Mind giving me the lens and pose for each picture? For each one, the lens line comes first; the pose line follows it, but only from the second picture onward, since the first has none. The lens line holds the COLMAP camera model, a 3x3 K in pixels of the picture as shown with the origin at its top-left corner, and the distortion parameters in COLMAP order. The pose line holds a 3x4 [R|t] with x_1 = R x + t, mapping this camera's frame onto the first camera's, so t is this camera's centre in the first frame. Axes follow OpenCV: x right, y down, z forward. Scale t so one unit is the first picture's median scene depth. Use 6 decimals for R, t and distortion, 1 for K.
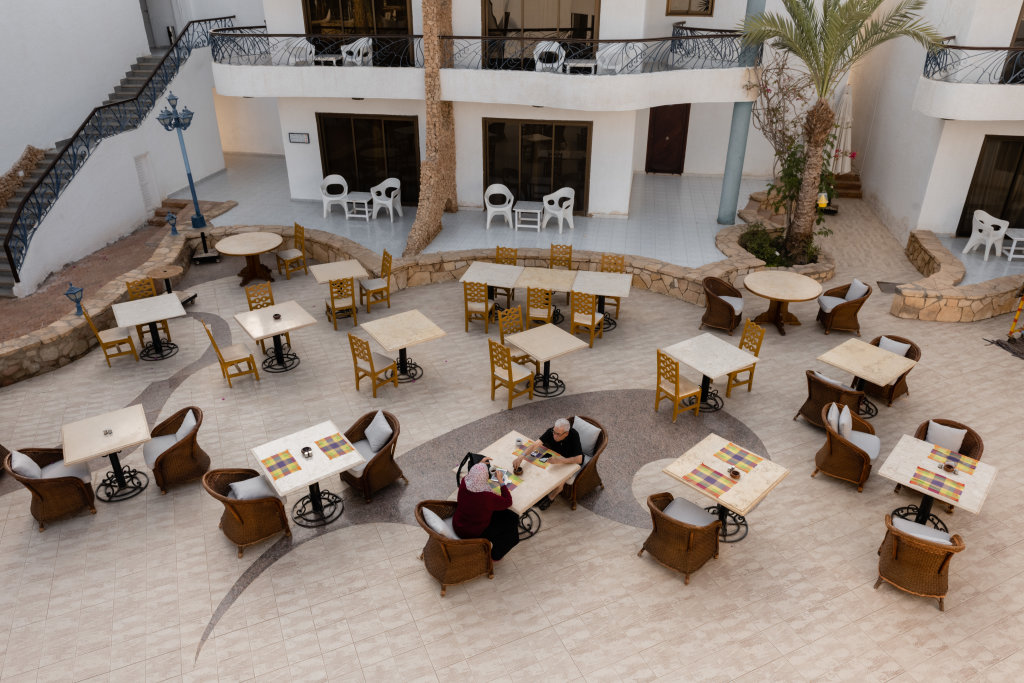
lens RADIAL K [[684.8, 0, 512.0], [0, 684.8, 341.5], [0, 0, 1]] dist [-0.009977, -0.006761]
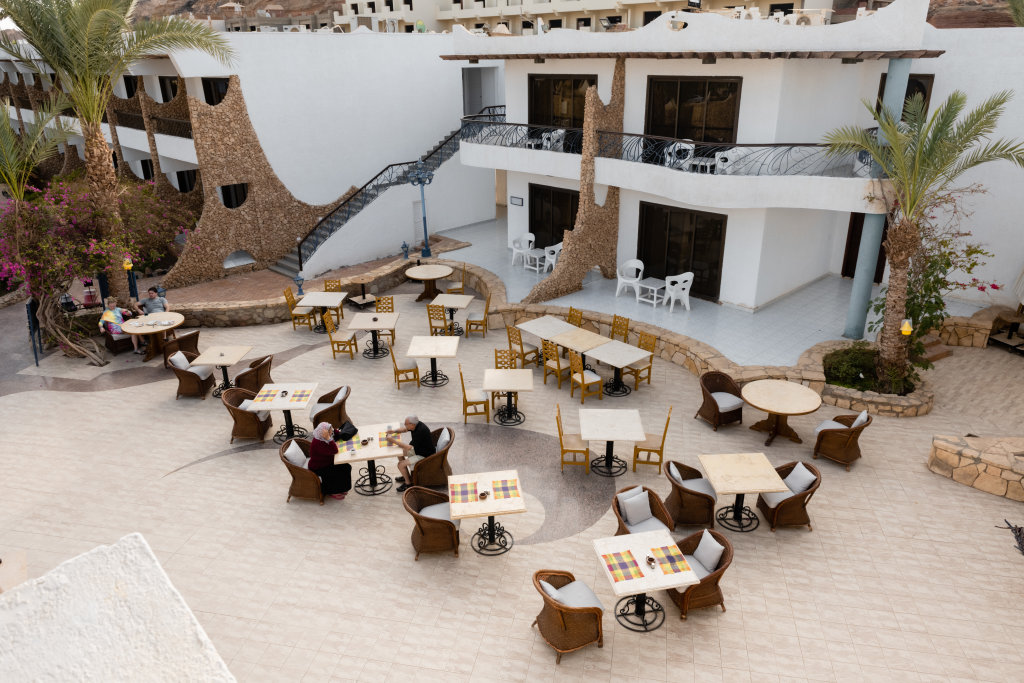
lens RADIAL K [[684.8, 0, 512.0], [0, 684.8, 341.5], [0, 0, 1]] dist [-0.009977, -0.006761]
pose [[0.814053, 0.215864, -0.539185, 0.503498], [-0.264275, 0.964361, -0.012914, -0.037143], [0.517181, 0.153006, 0.842088, -0.028982]]
